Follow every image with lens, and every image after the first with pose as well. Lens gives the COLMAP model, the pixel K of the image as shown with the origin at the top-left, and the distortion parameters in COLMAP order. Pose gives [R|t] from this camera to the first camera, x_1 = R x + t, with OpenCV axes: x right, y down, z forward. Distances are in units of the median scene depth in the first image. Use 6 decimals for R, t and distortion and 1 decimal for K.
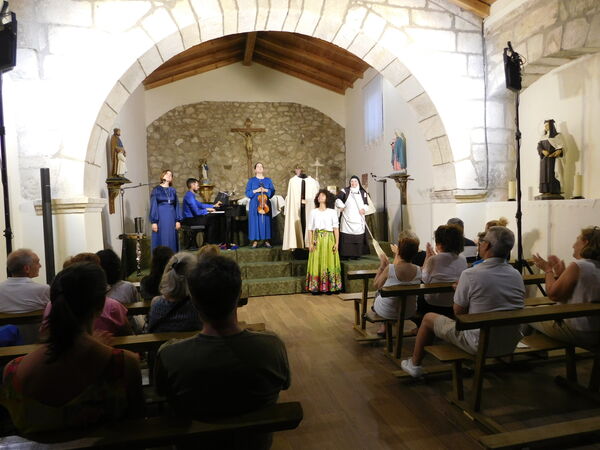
lens RADIAL K [[387.4, 0, 302.4], [0, 387.4, 225.0], [0, 0, 1]] dist [-0.075694, 0.035381]
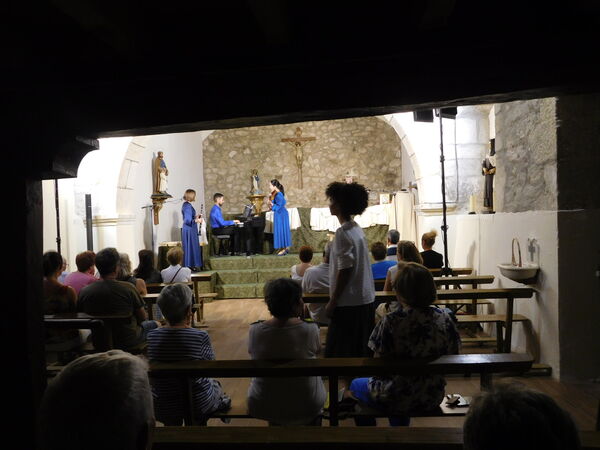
lens RADIAL K [[483.6, 0, 314.5], [0, 483.6, 226.9], [0, 0, 1]] dist [-0.038152, -0.005262]
pose [[0.965157, 0.002658, -0.261659, 0.235876], [-0.006374, 0.999891, -0.013354, -0.003672], [0.261595, 0.014557, 0.965068, -0.198819]]
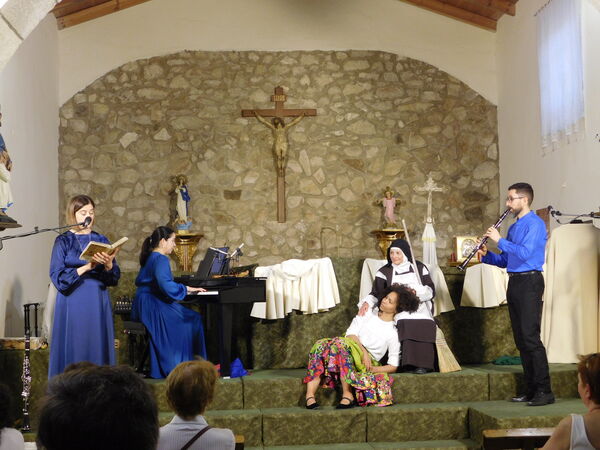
lens RADIAL K [[892.7, 0, 303.9], [0, 892.7, 226.8], [0, 0, 1]] dist [0.017588, 0.000000]
pose [[0.992962, 0.000981, -0.118430, 0.013507], [-0.014211, 0.993727, -0.110925, 0.002872], [0.117578, 0.111828, 0.986747, -0.017352]]
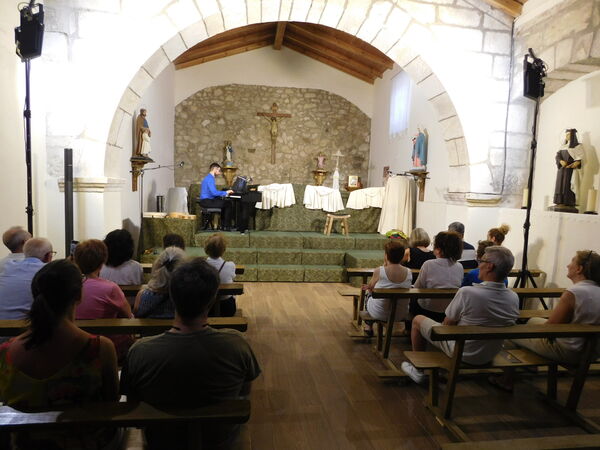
lens RADIAL K [[387.4, 0, 302.9], [0, 387.4, 225.0], [0, 0, 1]] dist [-0.075694, 0.035381]
pose [[0.994965, 0.075227, -0.066227, 0.023145], [-0.072190, 0.996277, 0.047120, -0.013159], [0.069525, -0.042101, 0.996691, -0.009223]]
